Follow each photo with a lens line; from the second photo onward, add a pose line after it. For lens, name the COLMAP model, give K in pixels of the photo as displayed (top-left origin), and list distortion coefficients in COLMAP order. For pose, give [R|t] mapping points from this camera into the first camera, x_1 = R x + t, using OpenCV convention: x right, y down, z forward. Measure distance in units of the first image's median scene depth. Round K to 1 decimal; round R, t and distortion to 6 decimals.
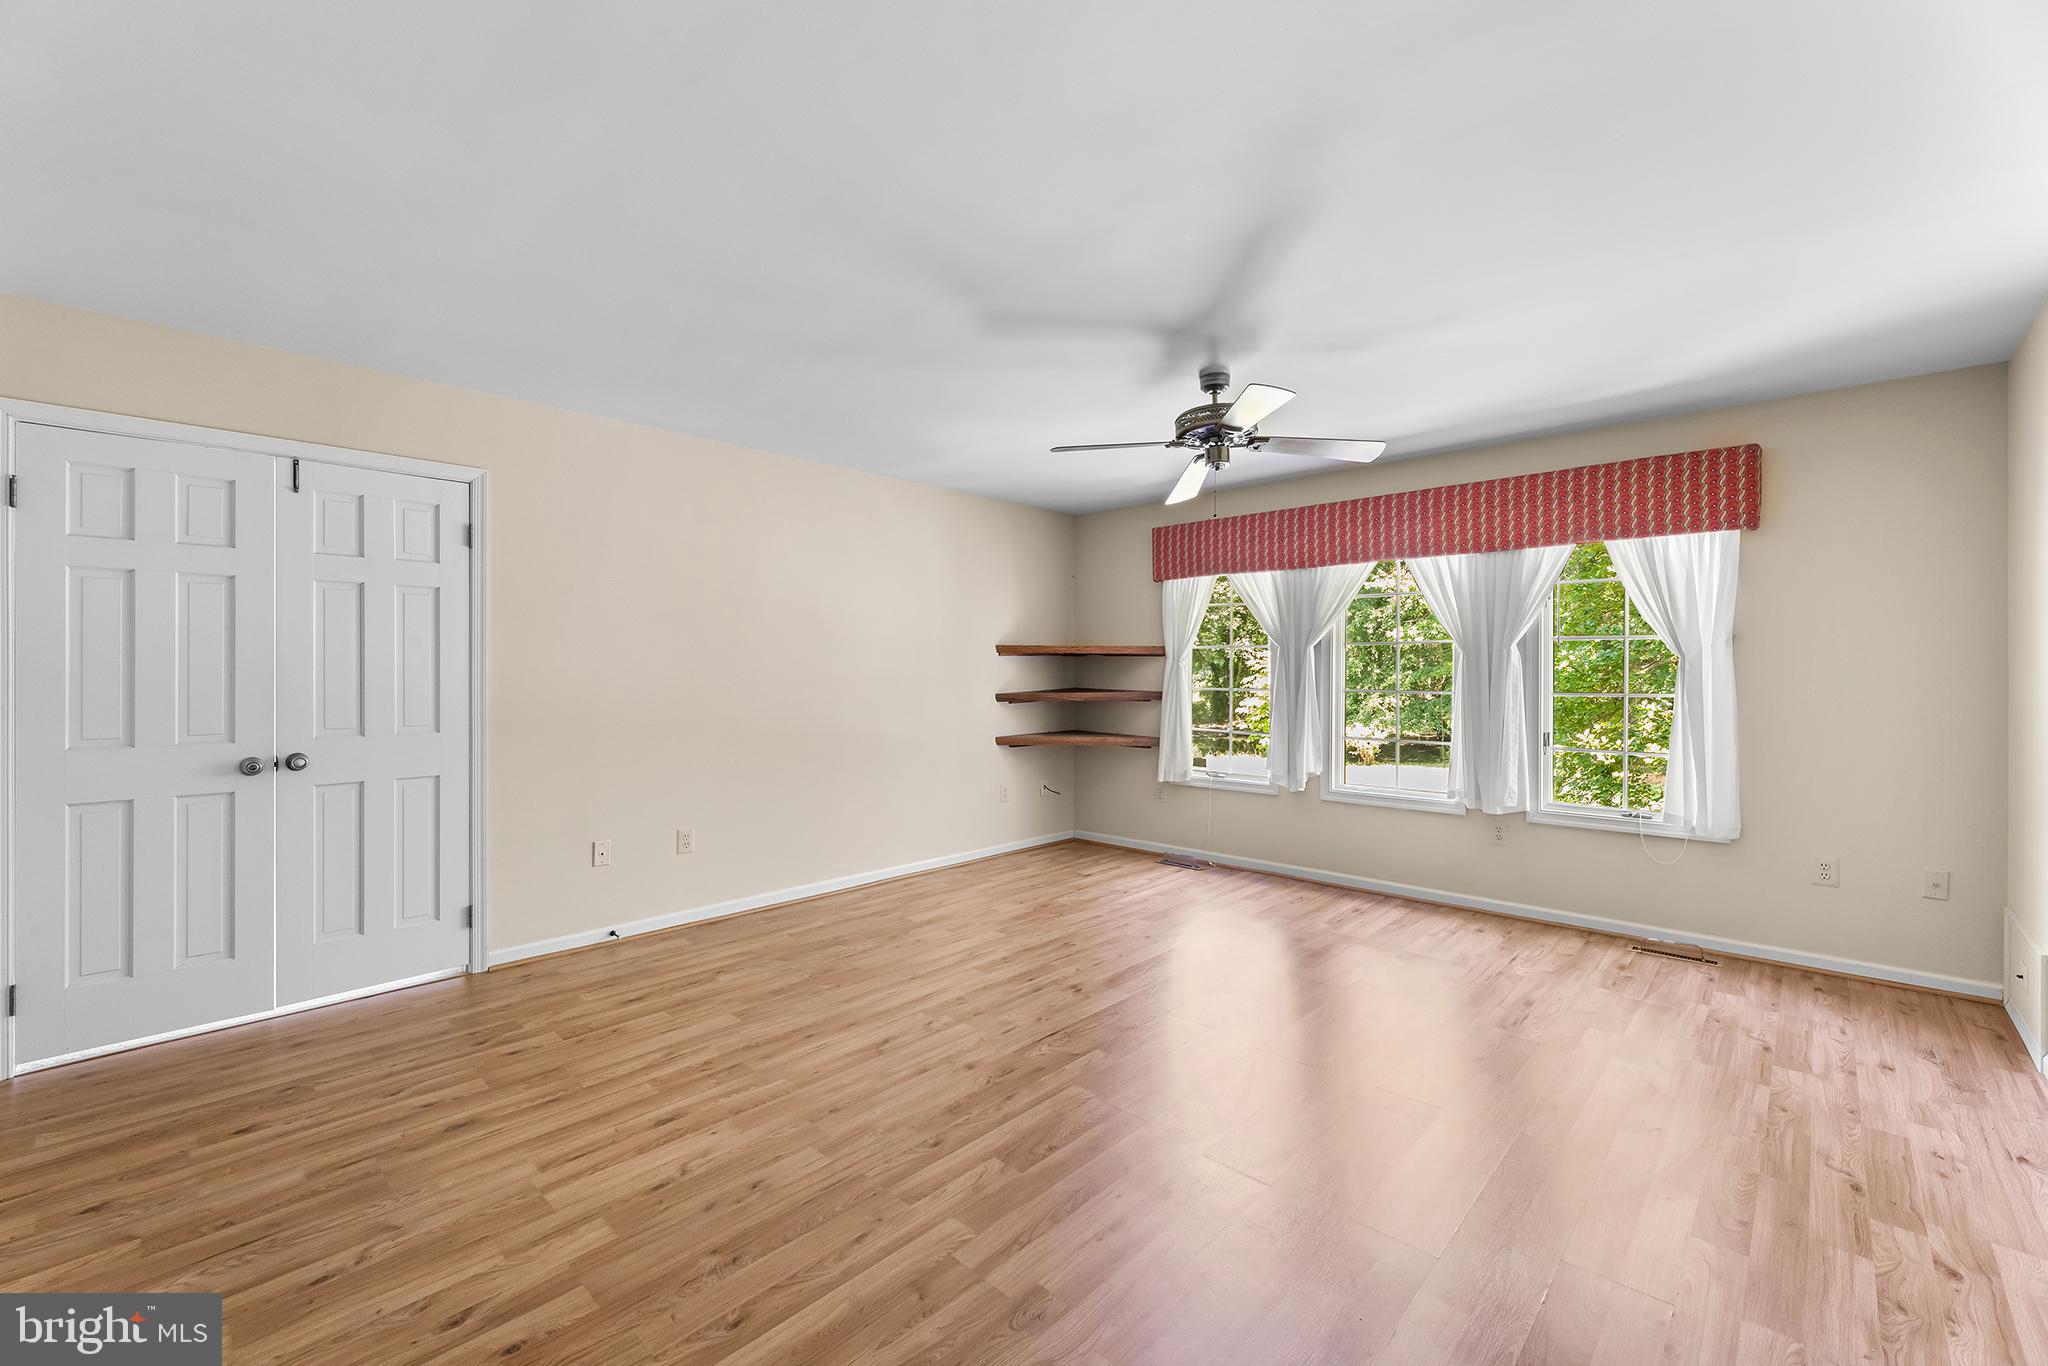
lens RADIAL K [[844.5, 0, 1029.3], [0, 844.5, 672.8], [0, 0, 1]] dist [-0.003358, -0.000140]
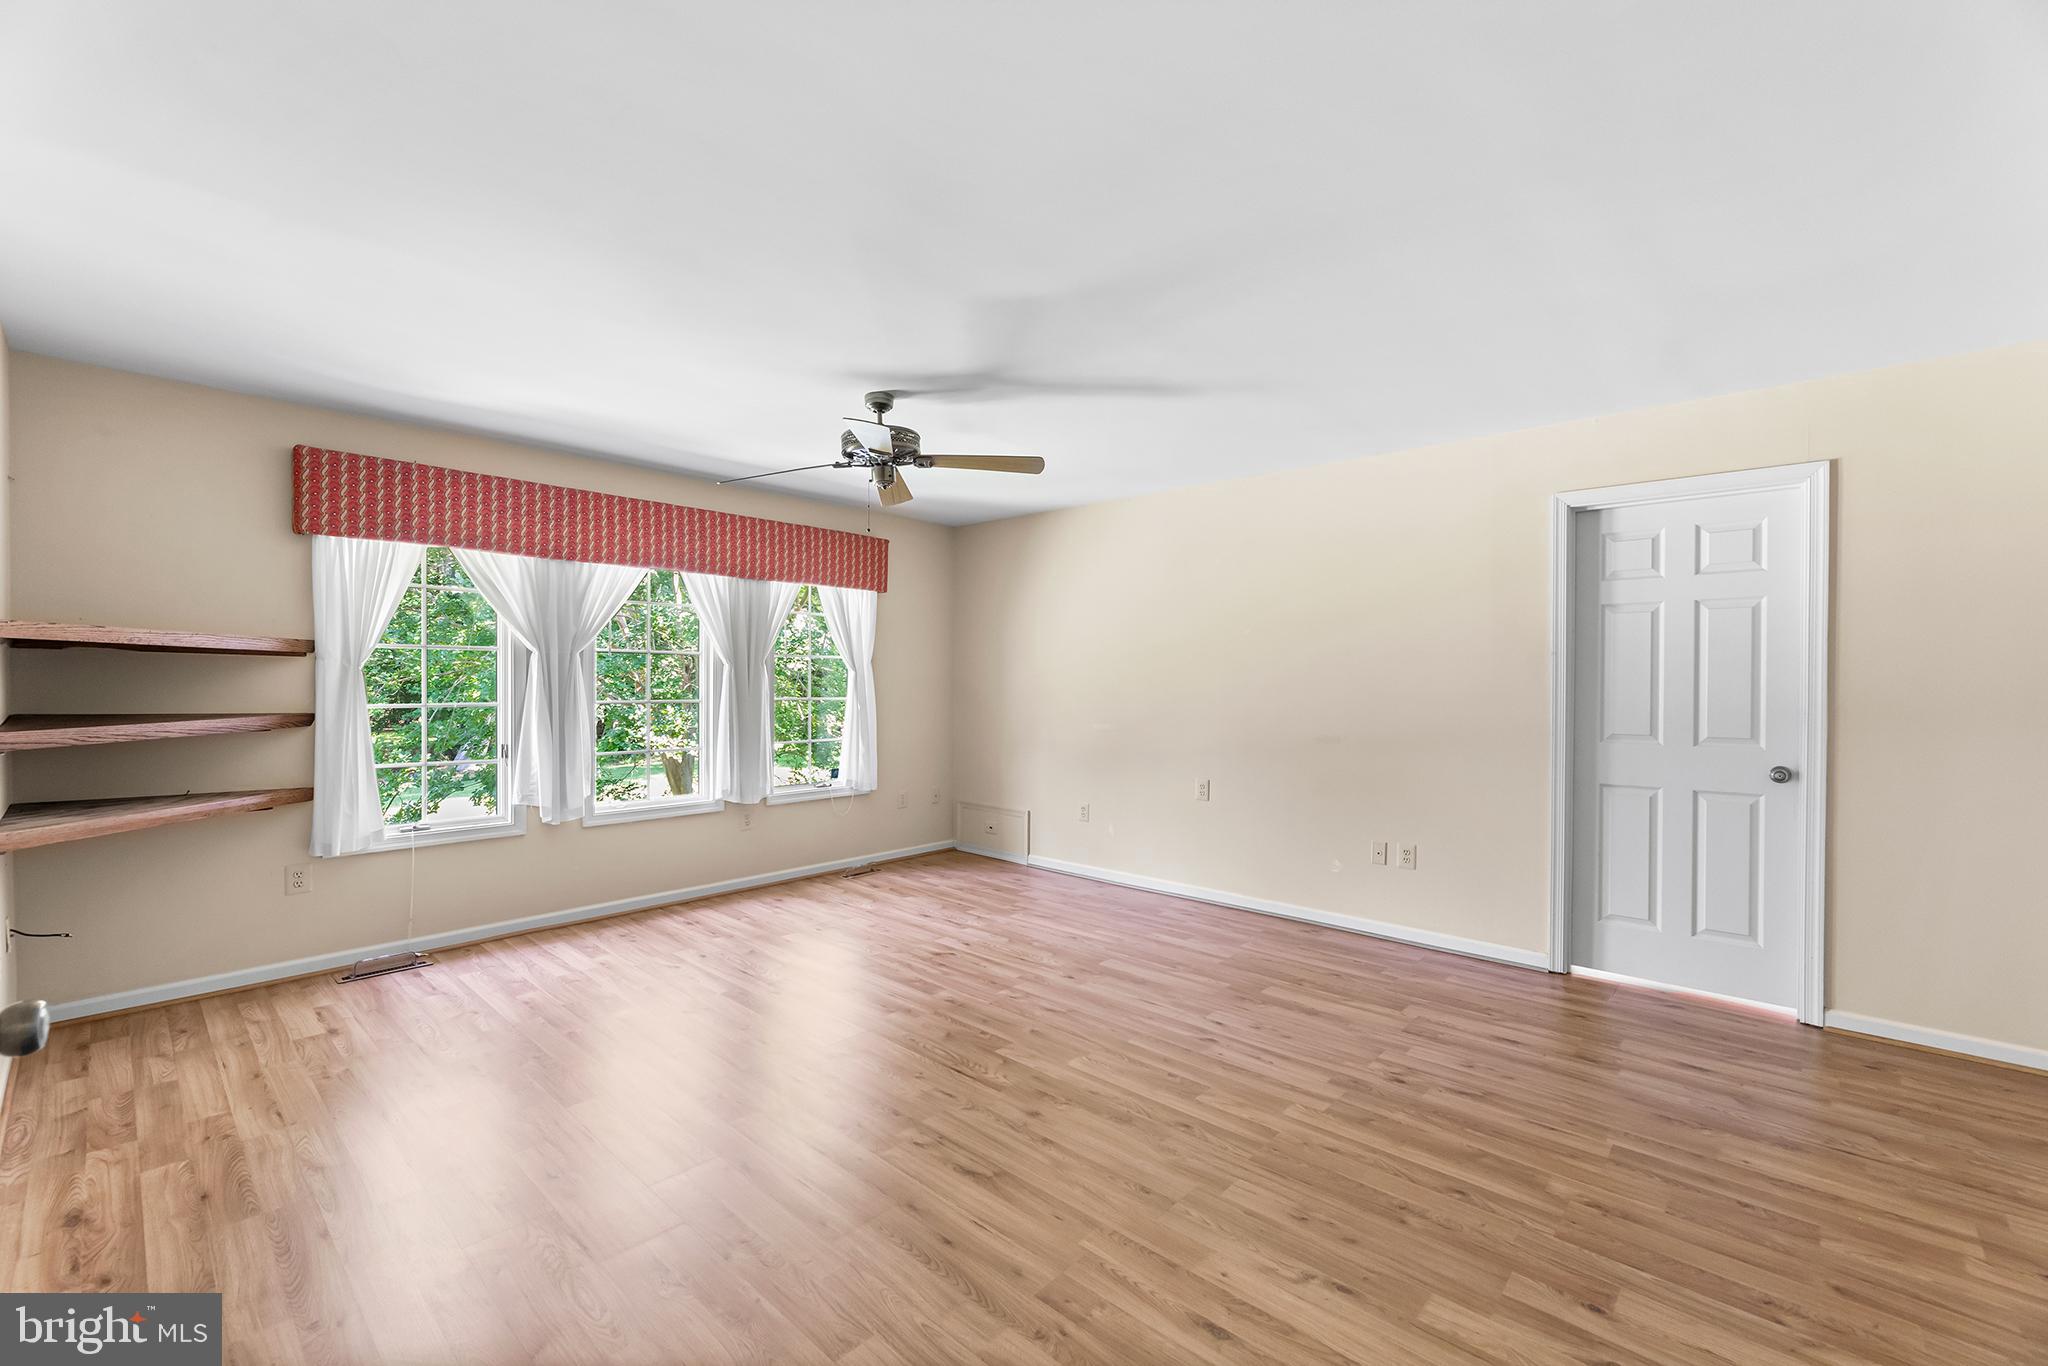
lens RADIAL K [[830.7, 0, 1028.0], [0, 830.7, 686.9], [0, 0, 1]] dist [-0.000281, -0.000014]
pose [[-0.013875, -0.007833, 0.999873, -0.676758], [-0.005067, 0.999957, 0.007763, -0.005851], [-0.999891, -0.004959, -0.013914, 0.707648]]
